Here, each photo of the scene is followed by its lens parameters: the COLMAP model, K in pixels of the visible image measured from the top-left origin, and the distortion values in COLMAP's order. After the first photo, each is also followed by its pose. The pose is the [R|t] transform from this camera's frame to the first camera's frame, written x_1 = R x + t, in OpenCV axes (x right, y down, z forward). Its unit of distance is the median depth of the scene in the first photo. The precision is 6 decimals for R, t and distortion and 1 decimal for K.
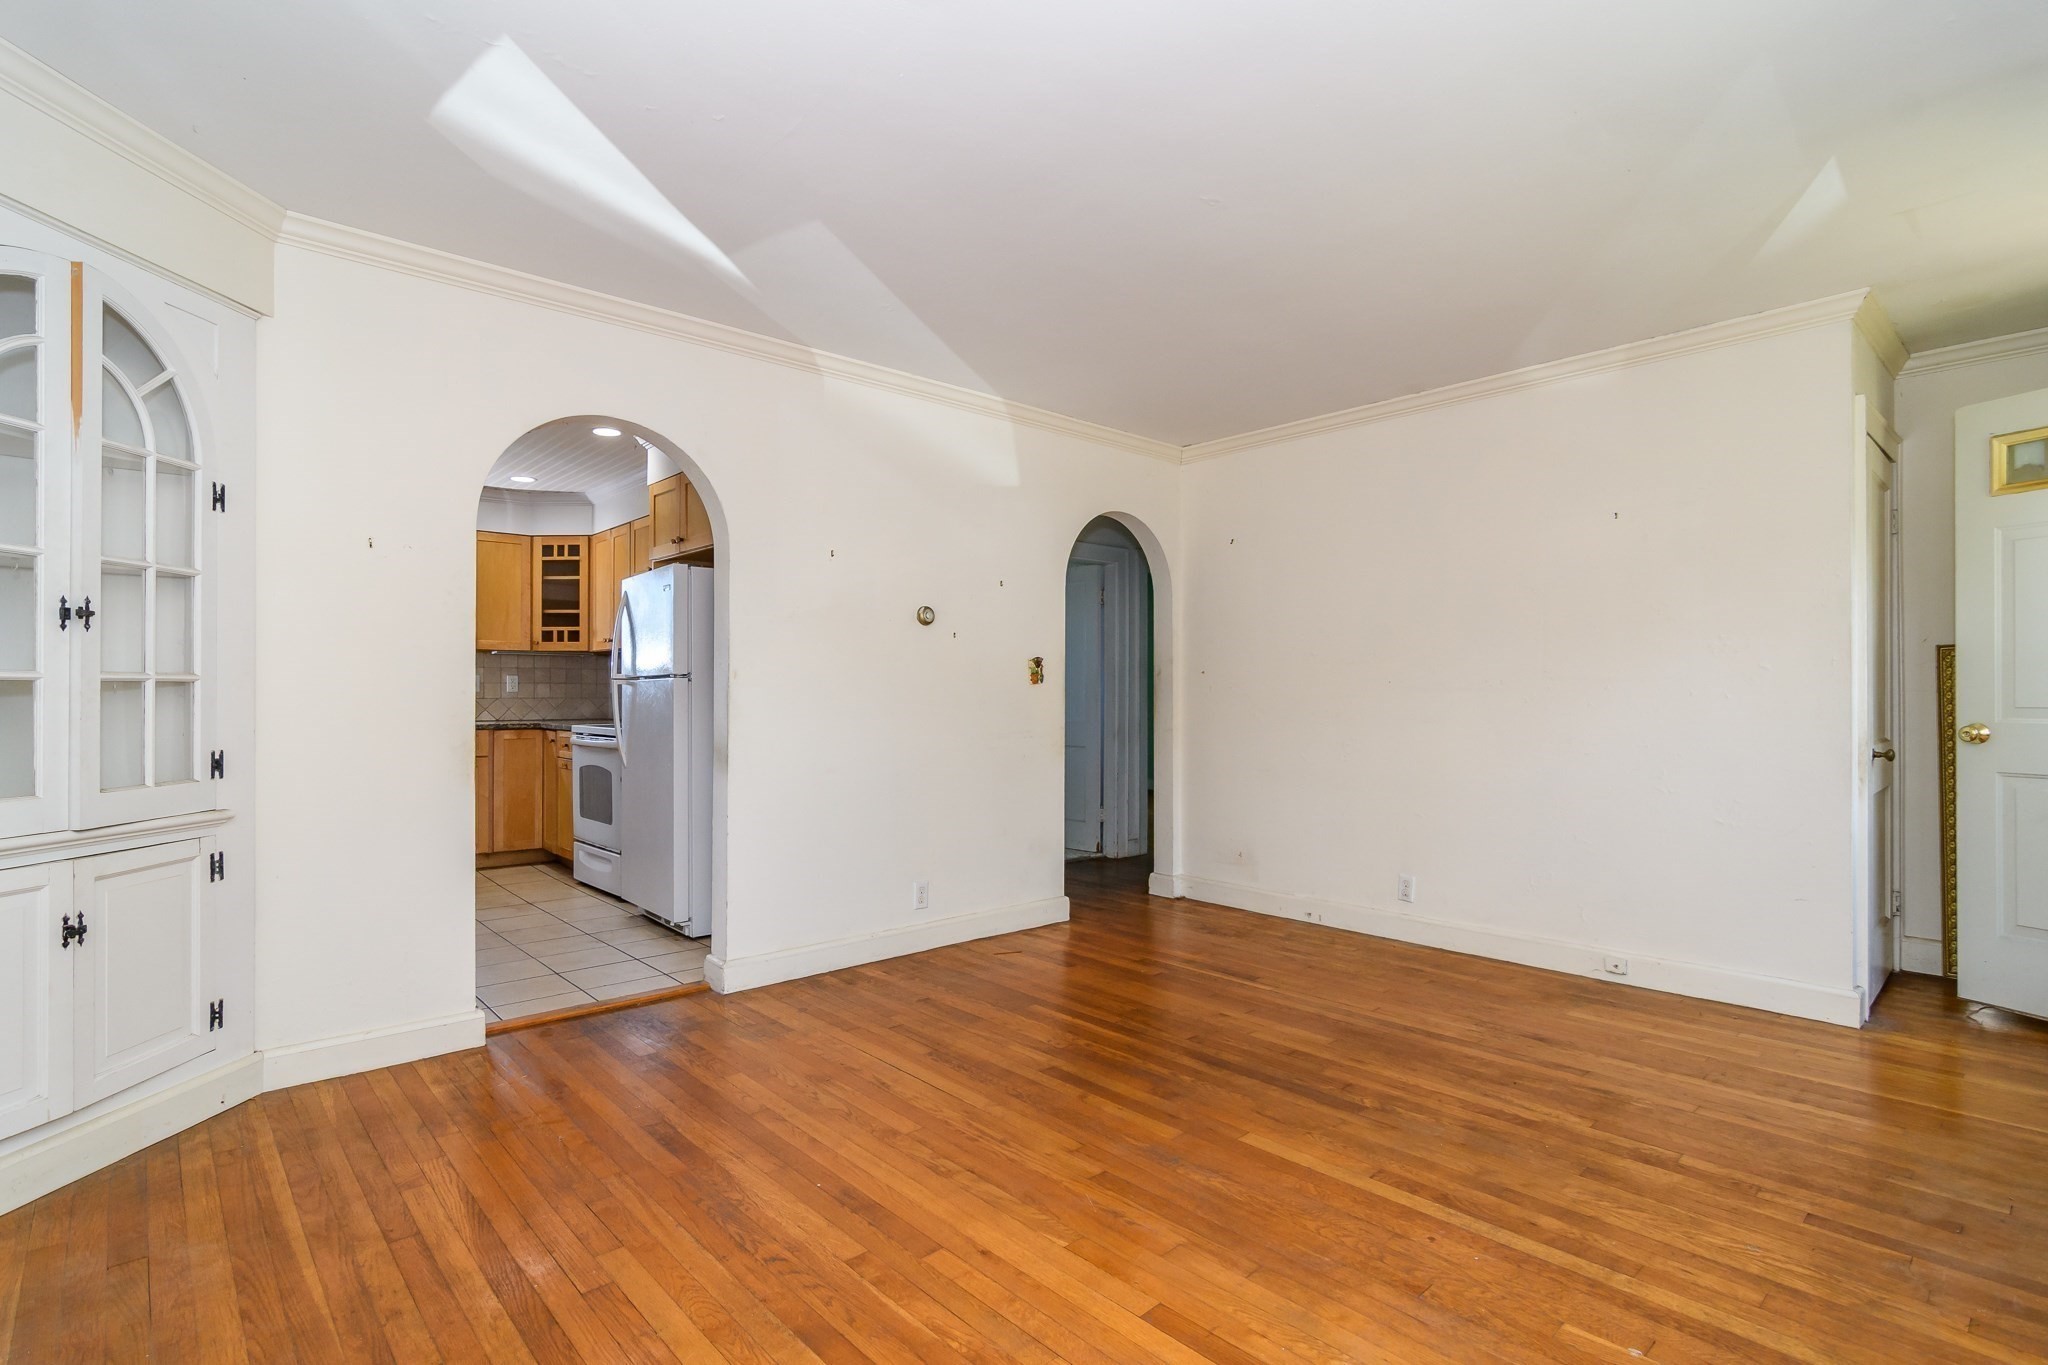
lens RADIAL K [[979.3, 0, 1019.9], [0, 979.3, 687.9], [0, 0, 1]] dist [-0.002920, -0.000162]
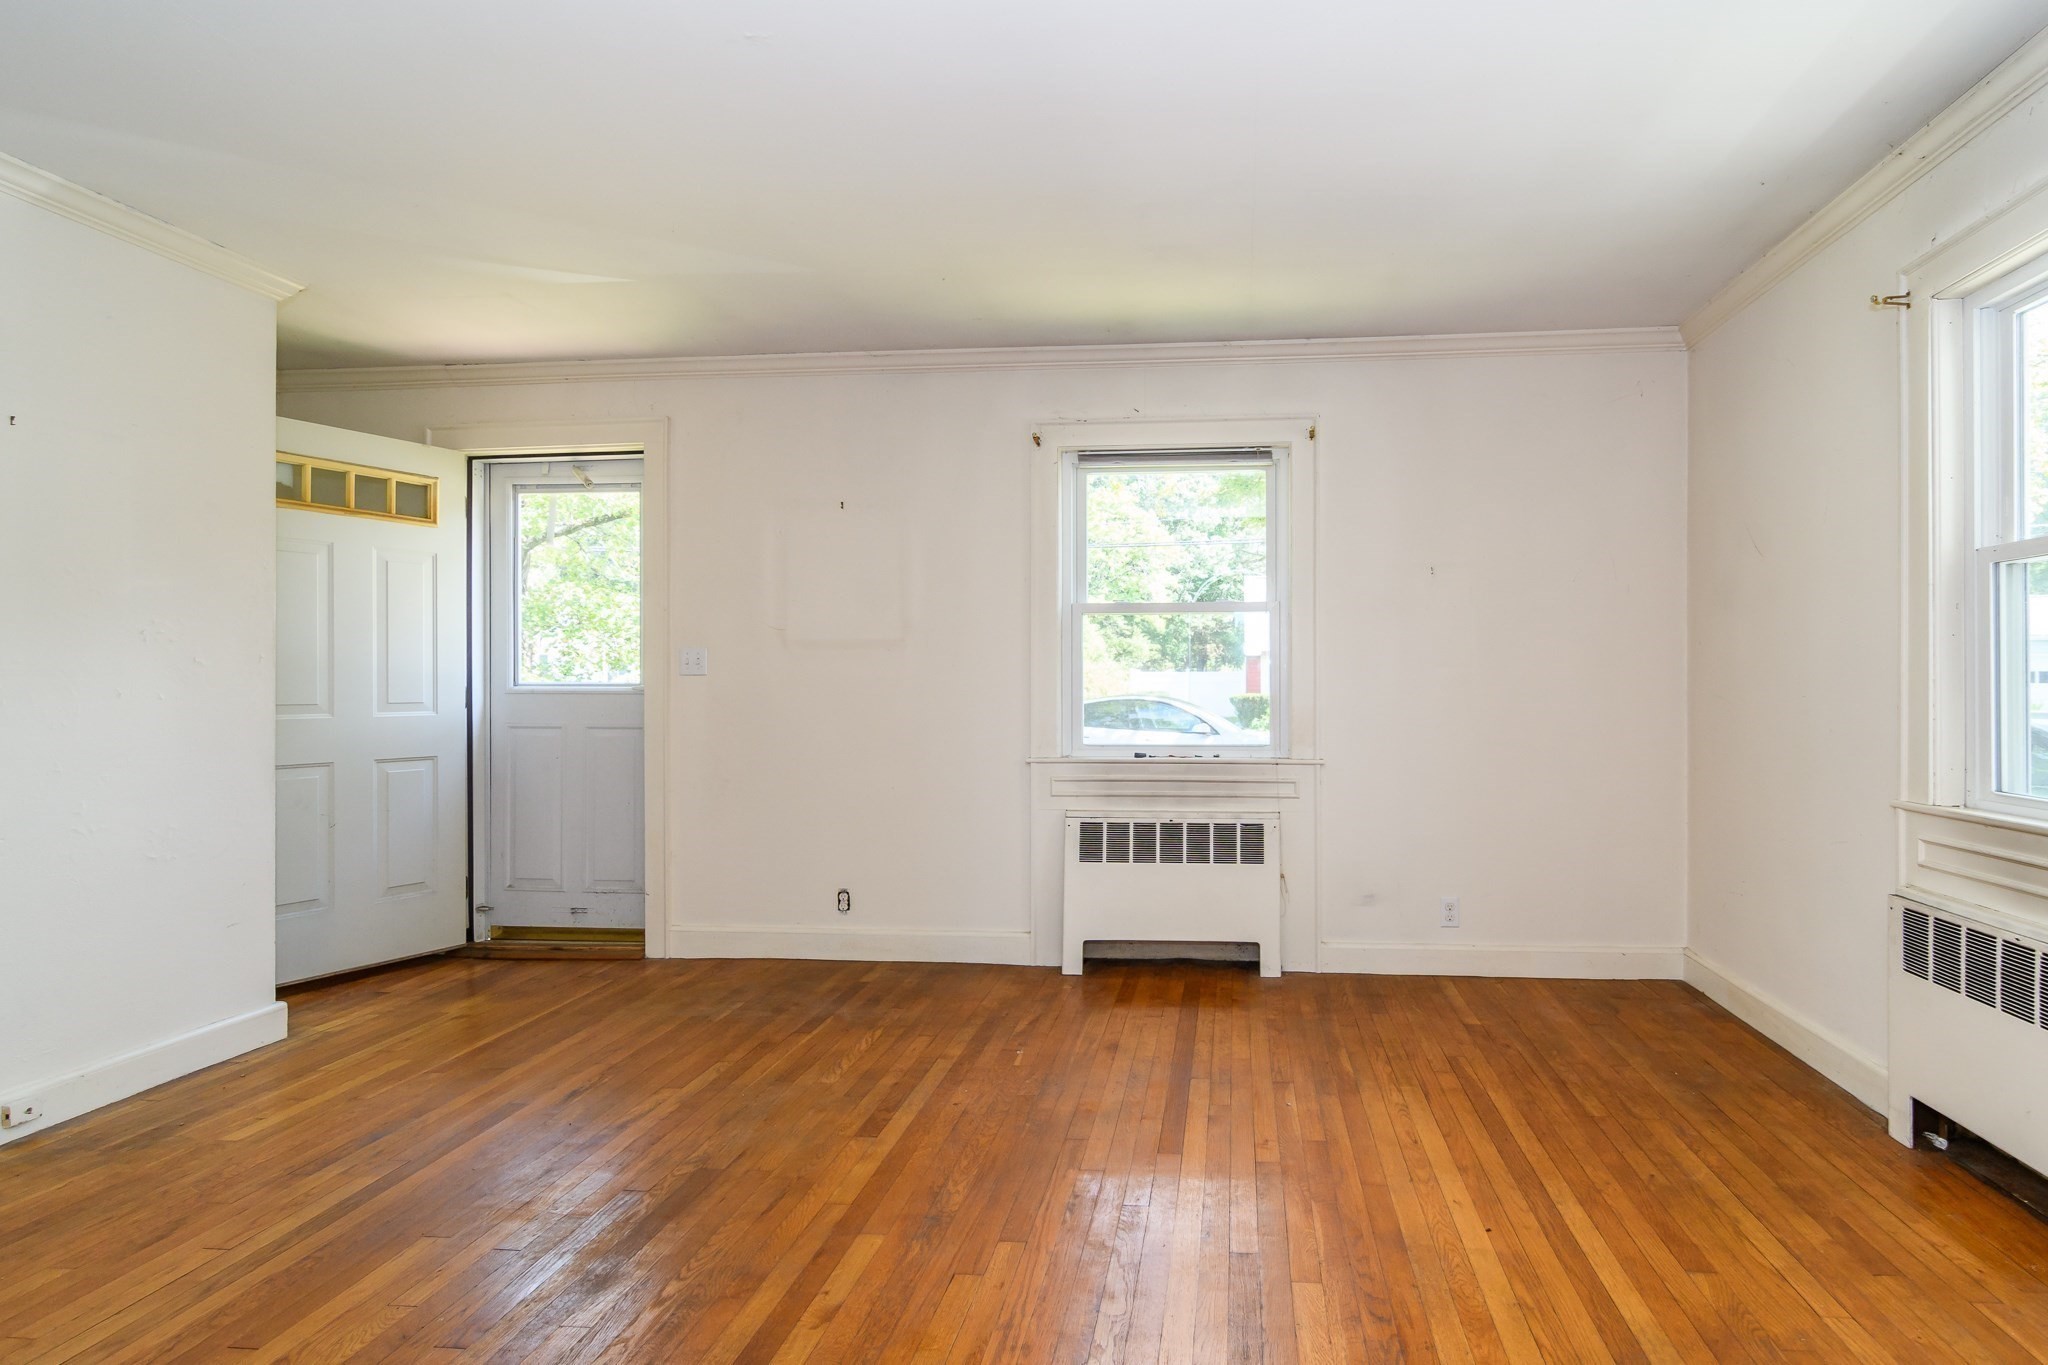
lens RADIAL K [[979.3, 0, 1025.6], [0, 979.3, 683.2], [0, 0, 1]] dist [-0.002920, -0.000162]
pose [[-0.589984, 0.001729, 0.807413, -0.424695], [0.000197, 0.999998, -0.001997, -0.022981], [-0.807415, -0.001019, -0.589984, 0.953303]]
